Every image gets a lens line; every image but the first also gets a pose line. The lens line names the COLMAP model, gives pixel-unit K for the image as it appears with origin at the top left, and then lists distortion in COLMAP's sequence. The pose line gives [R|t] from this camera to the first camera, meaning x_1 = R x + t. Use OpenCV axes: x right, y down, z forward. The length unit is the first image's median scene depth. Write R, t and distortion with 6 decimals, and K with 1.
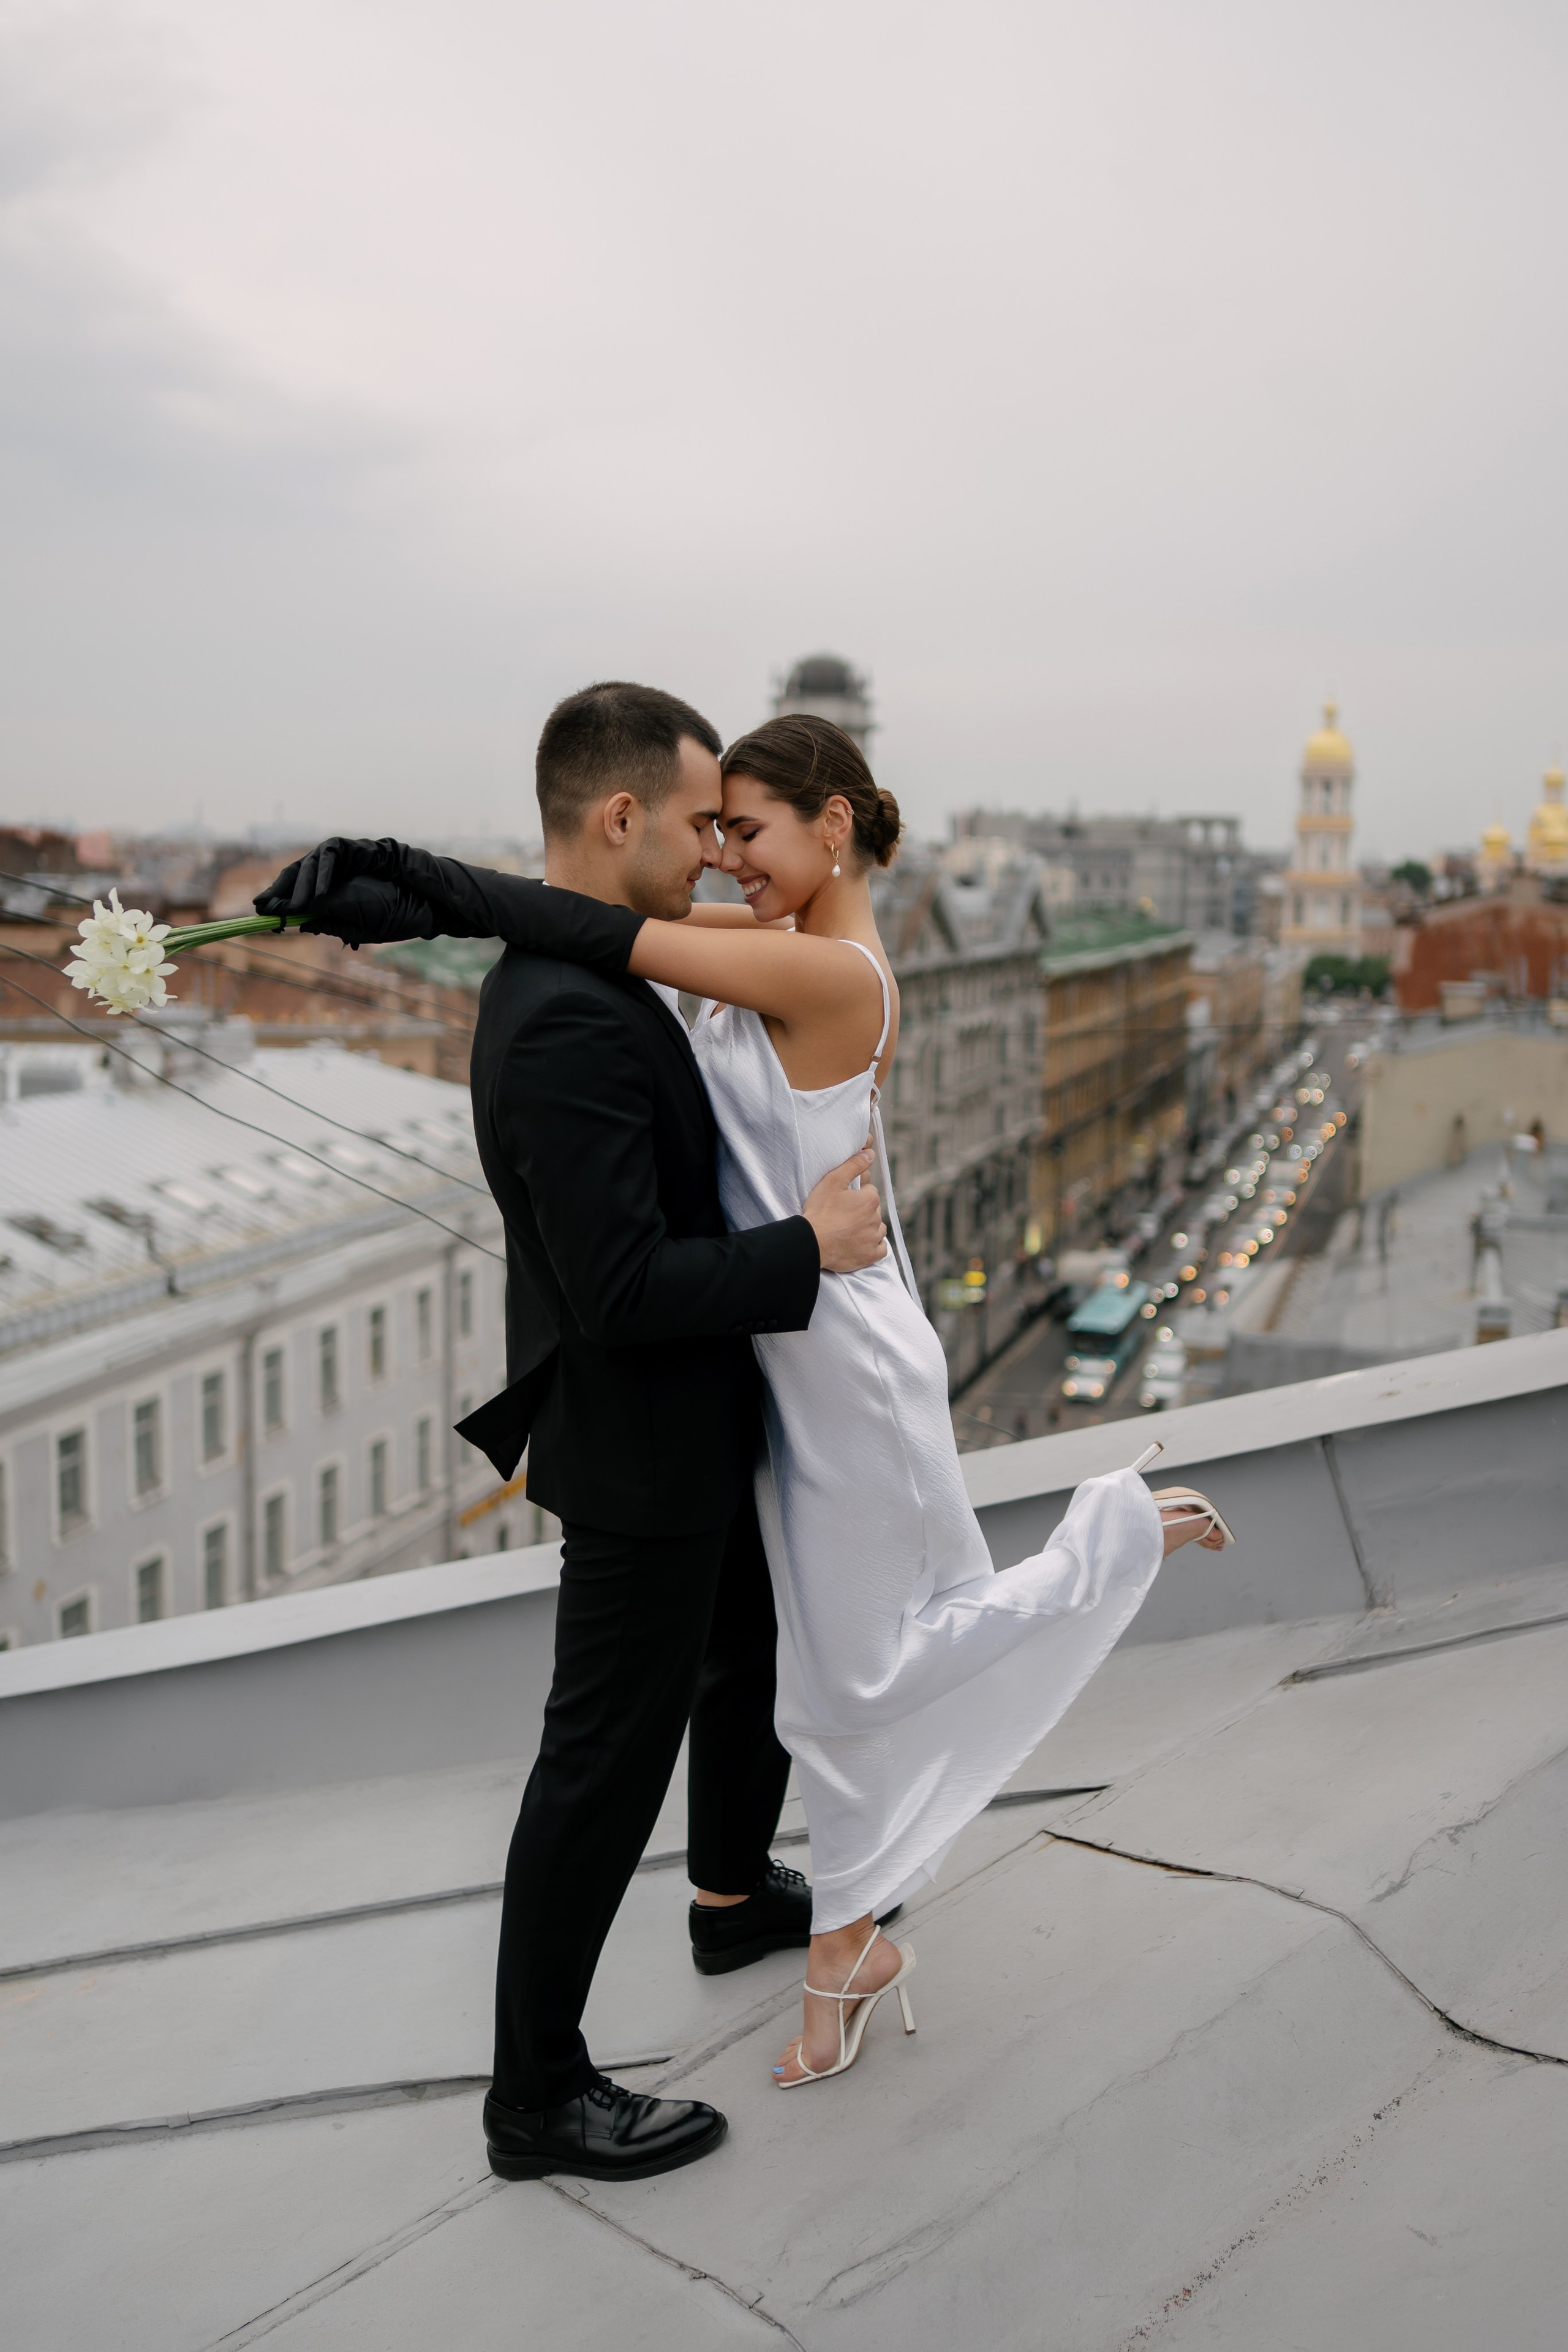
lens RADIAL K [[2372.6, 0, 777.5], [0, 2372.6, 1193.9], [0, 0, 1]] dist [-0.019994, 0.028773]
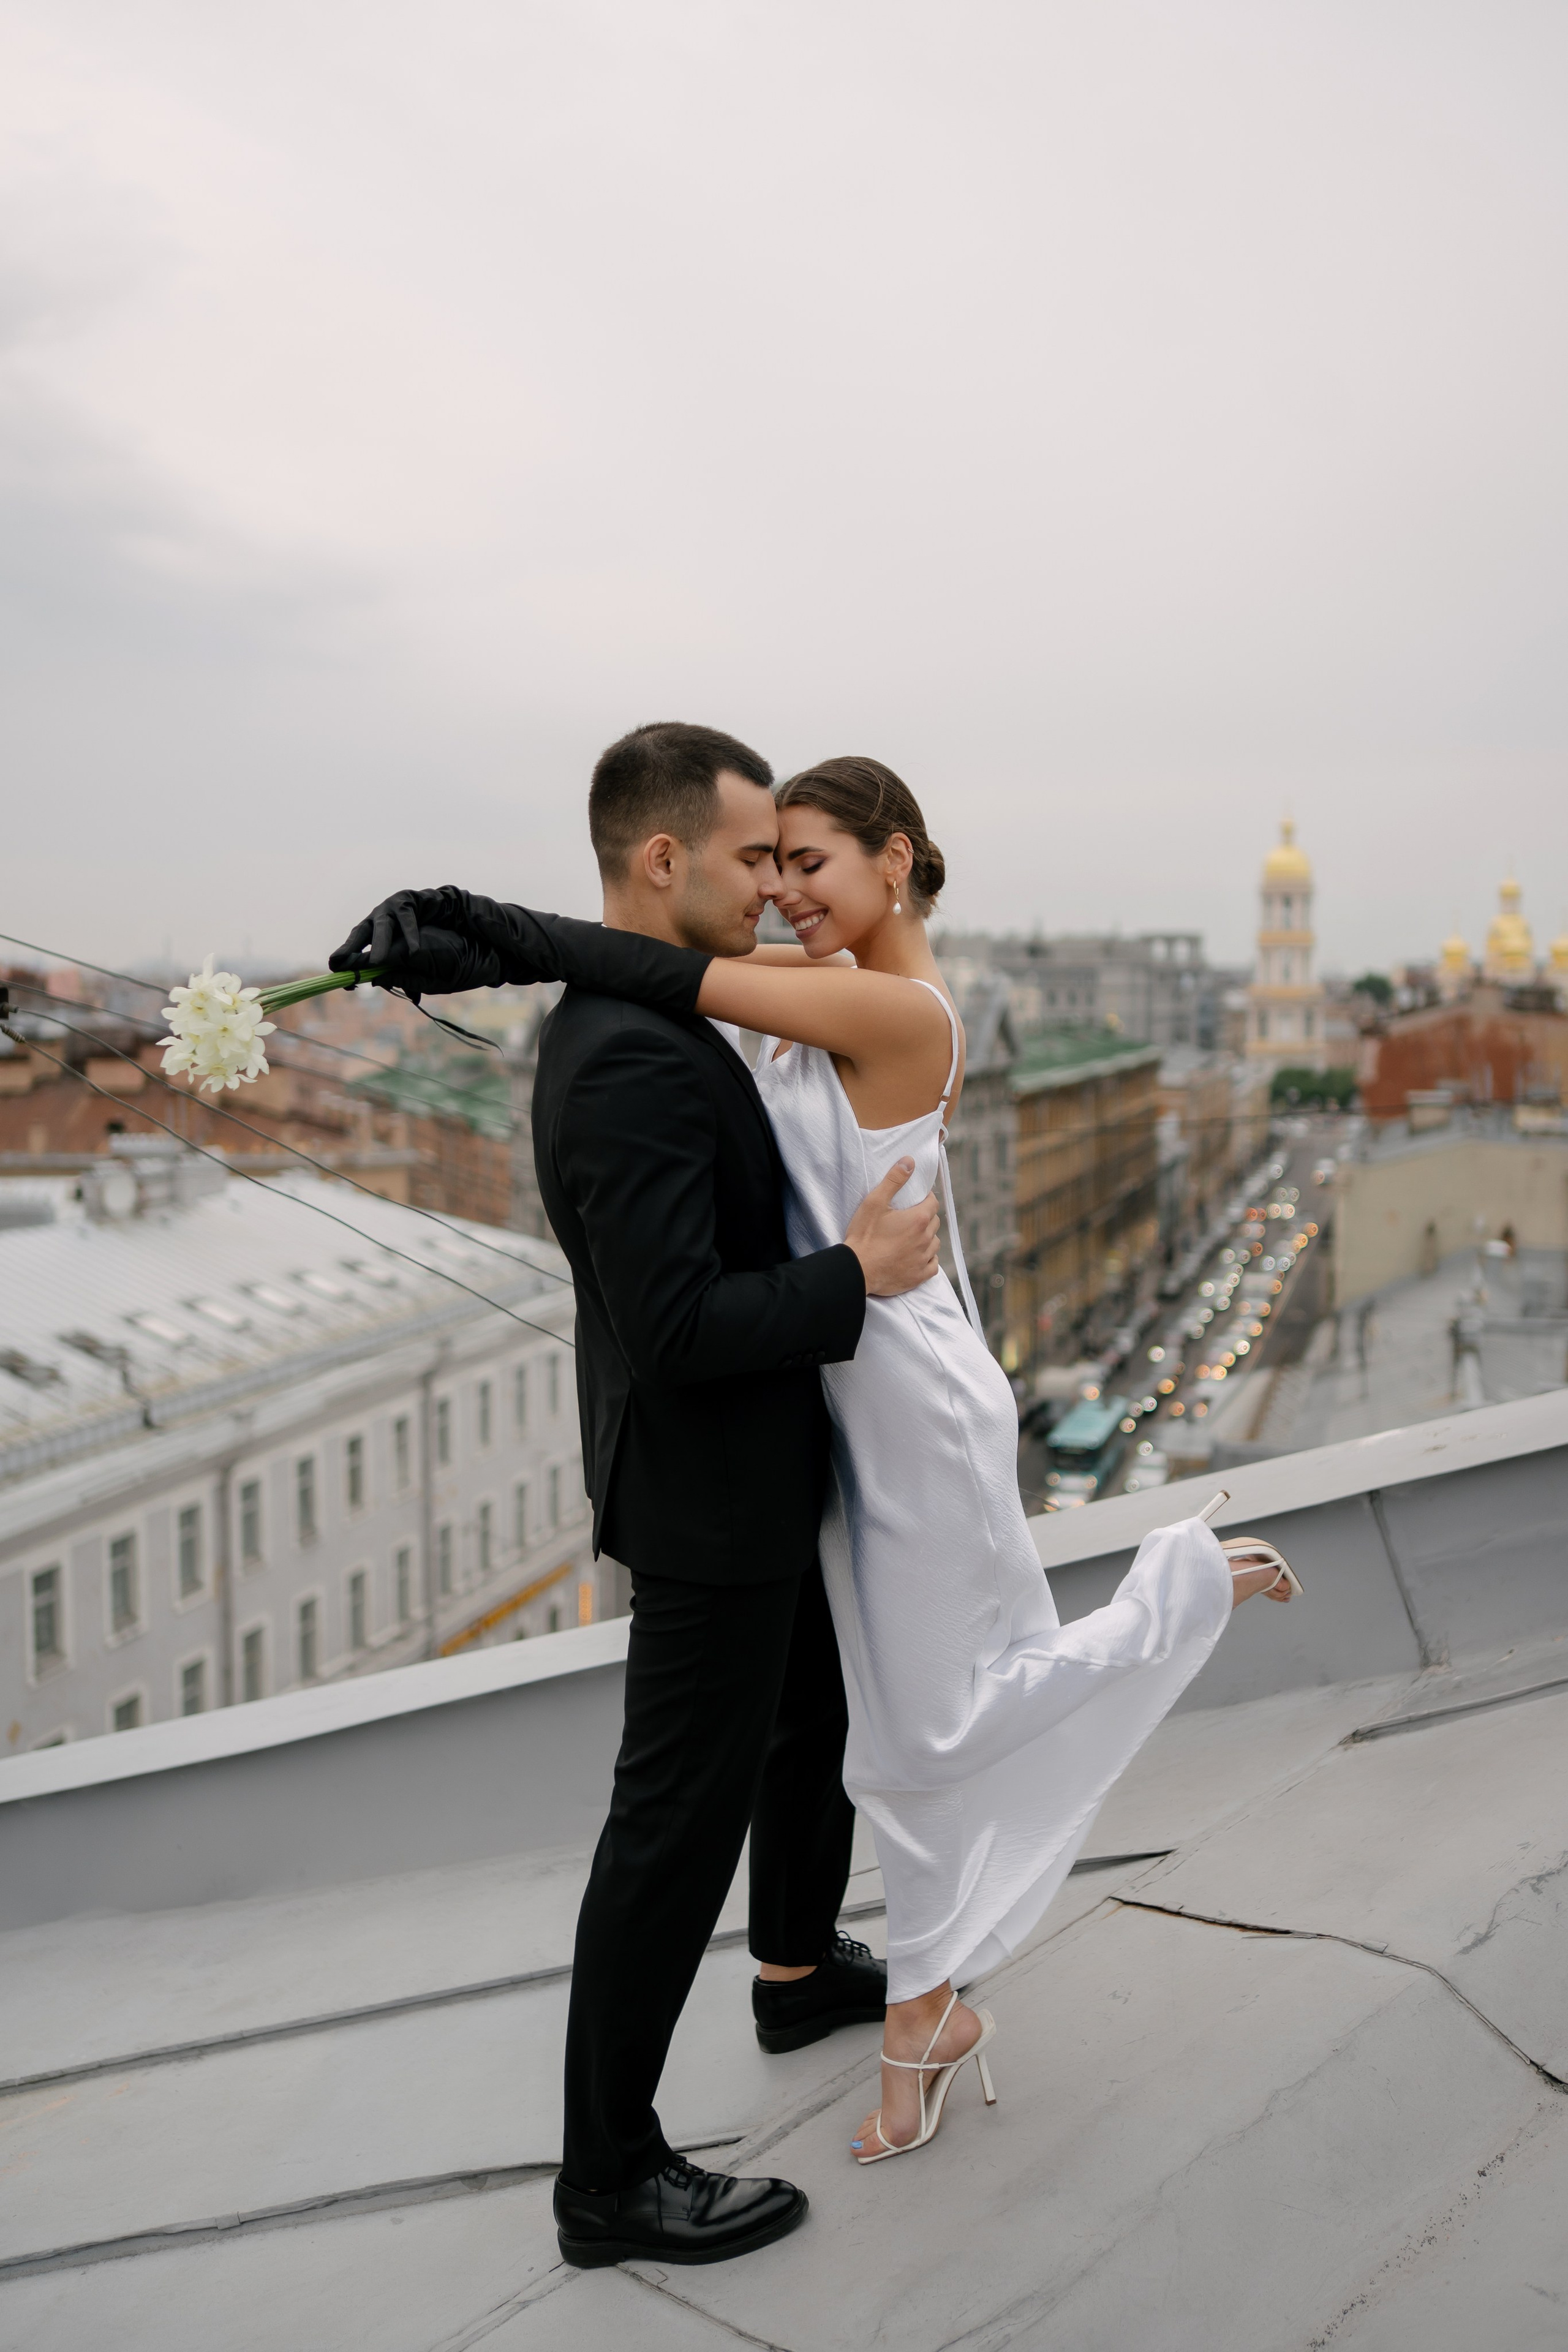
lens RADIAL K [[2372.3, 0, 787.7], [0, 2372.3, 1170.6], [0, 0, 1]] dist [-0.021457, 0.036712]
pose [[0.999664, -0.020055, 0.016399, -0.001541], [0.021027, 0.997893, -0.061378, 0.001375], [-0.015133, 0.061703, 0.997980, 0.000521]]
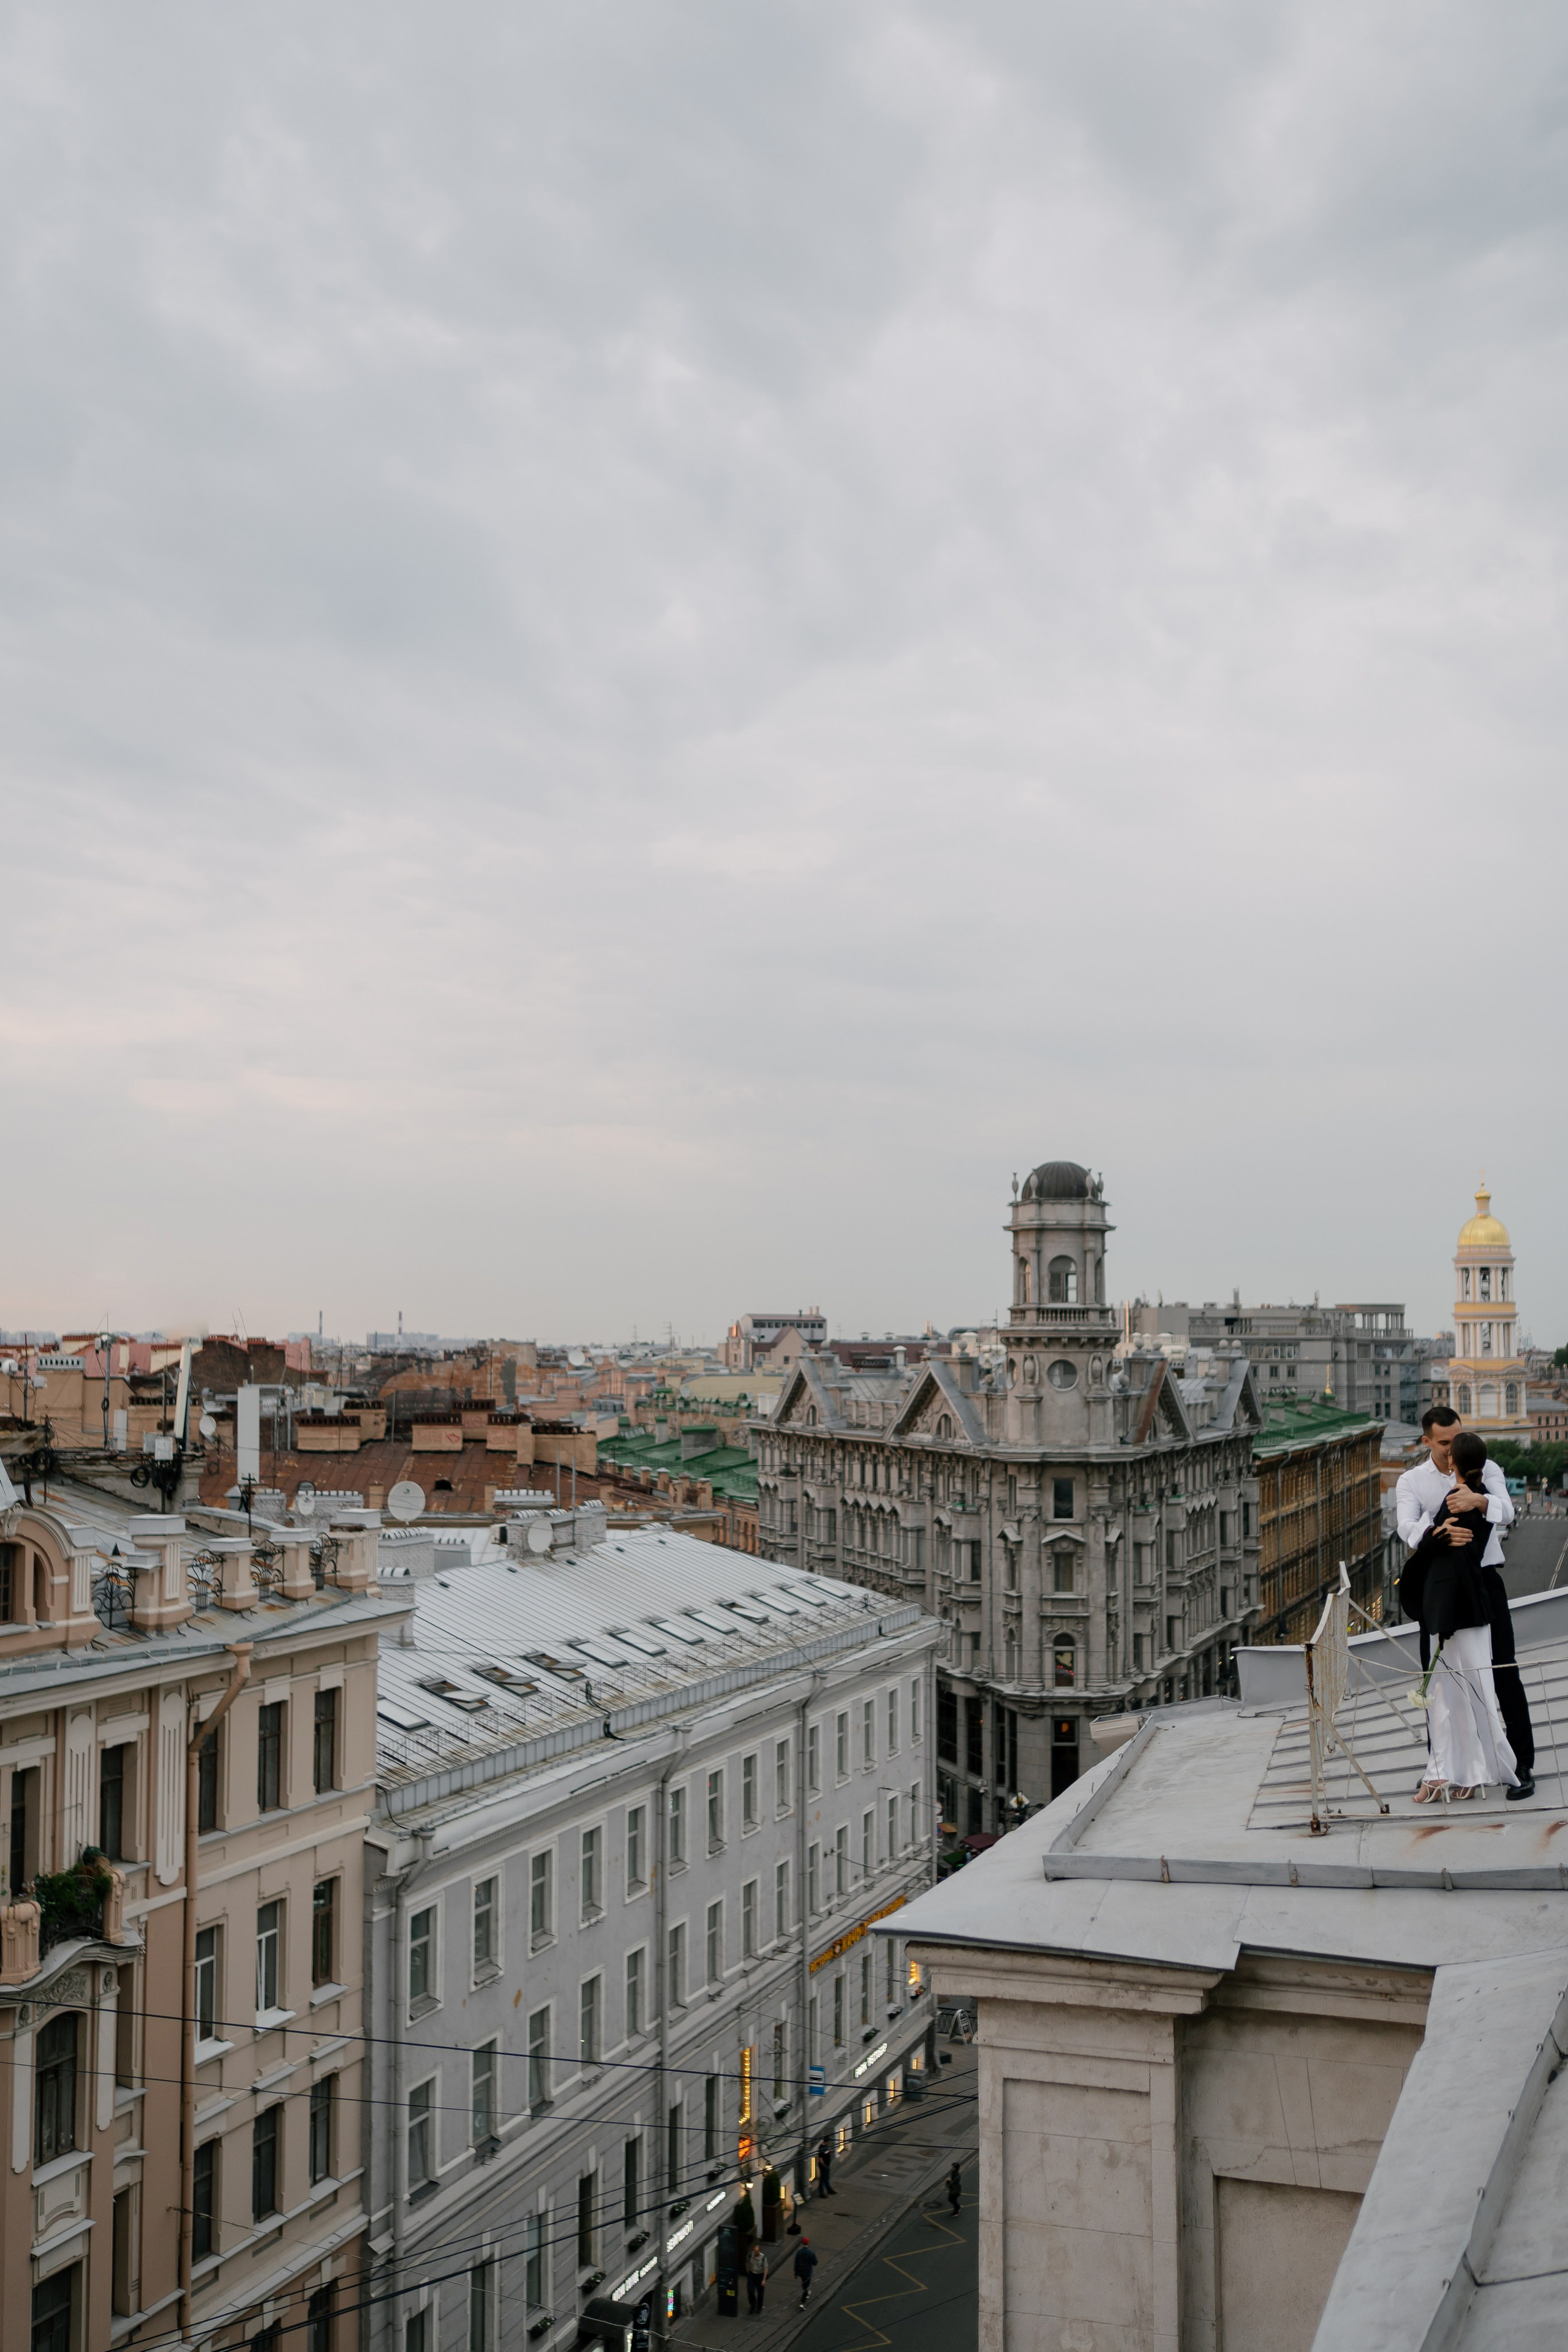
lens RADIAL K [[2444.9, 0, 769.7], [0, 2444.9, 1185.0], [0, 0, 1]] dist [-0.020713, 0.012961]
pose [[0.998352, -0.021716, -0.053122, -0.087920], [0.010080, 0.977603, -0.210214, 0.024958], [0.056498, 0.209332, 0.976211, -0.149449]]
